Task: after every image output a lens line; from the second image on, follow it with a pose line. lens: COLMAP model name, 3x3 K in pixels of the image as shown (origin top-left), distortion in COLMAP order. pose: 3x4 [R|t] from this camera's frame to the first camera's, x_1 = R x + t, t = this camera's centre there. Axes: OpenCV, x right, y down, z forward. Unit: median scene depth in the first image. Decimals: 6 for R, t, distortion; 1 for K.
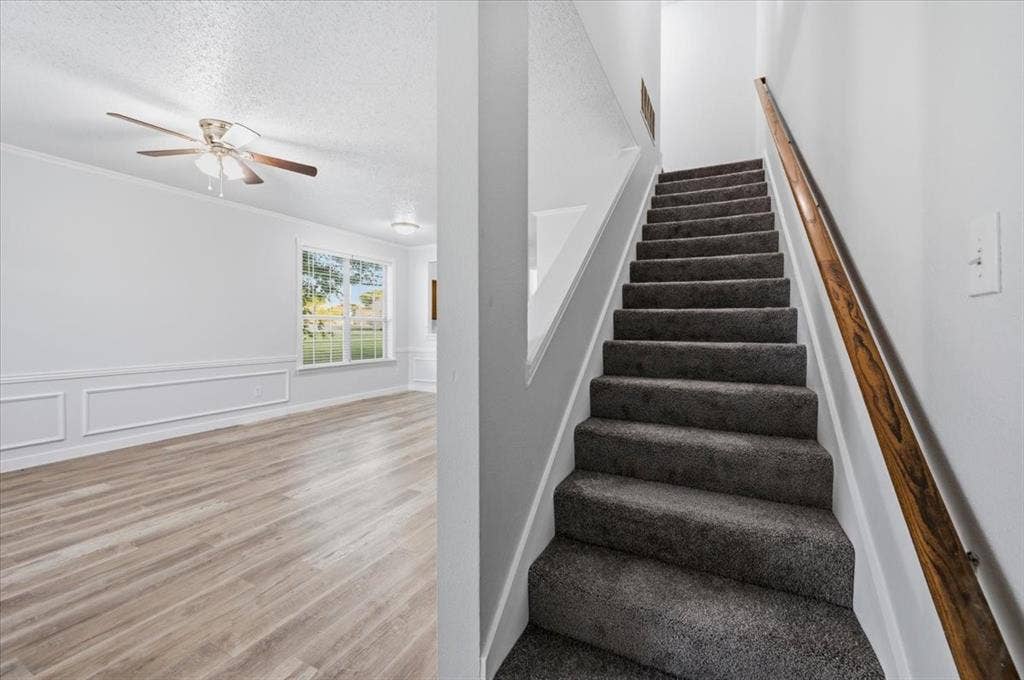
lens RADIAL K [[403.7, 0, 517.4], [0, 403.7, 331.2], [0, 0, 1]] dist [0.003889, 0.000053]
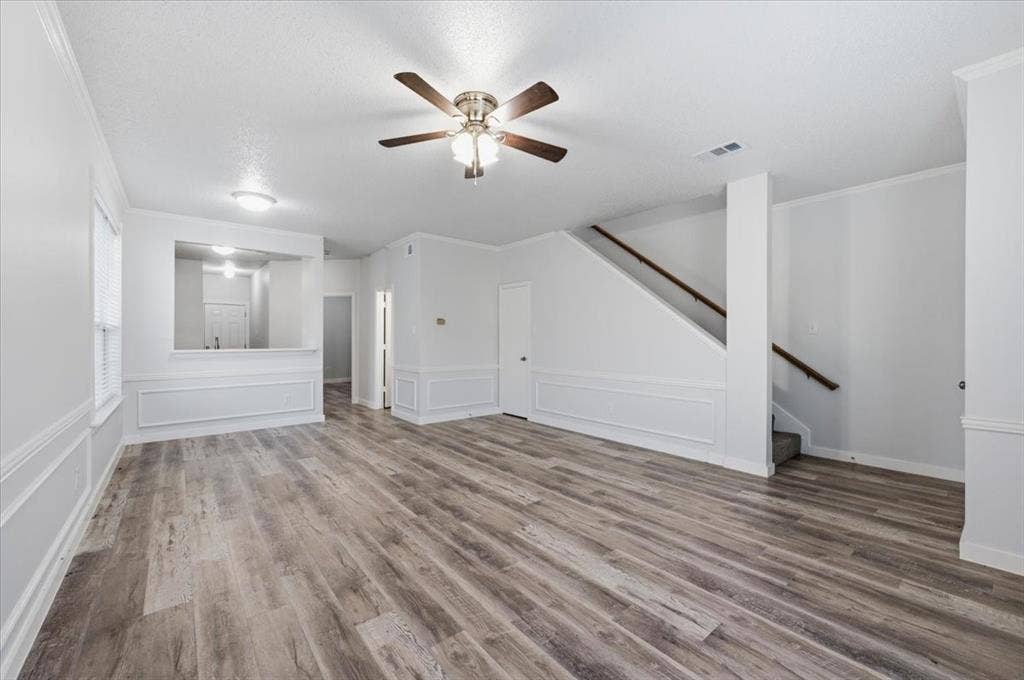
lens RADIAL K [[403.7, 0, 515.9], [0, 403.7, 339.1], [0, 0, 1]] dist [0.003889, 0.000053]
pose [[0.400692, -0.005747, 0.916195, -1.715382], [0.012127, 0.999926, 0.000968, -0.008685], [-0.916133, 0.010723, 0.400732, 0.702517]]
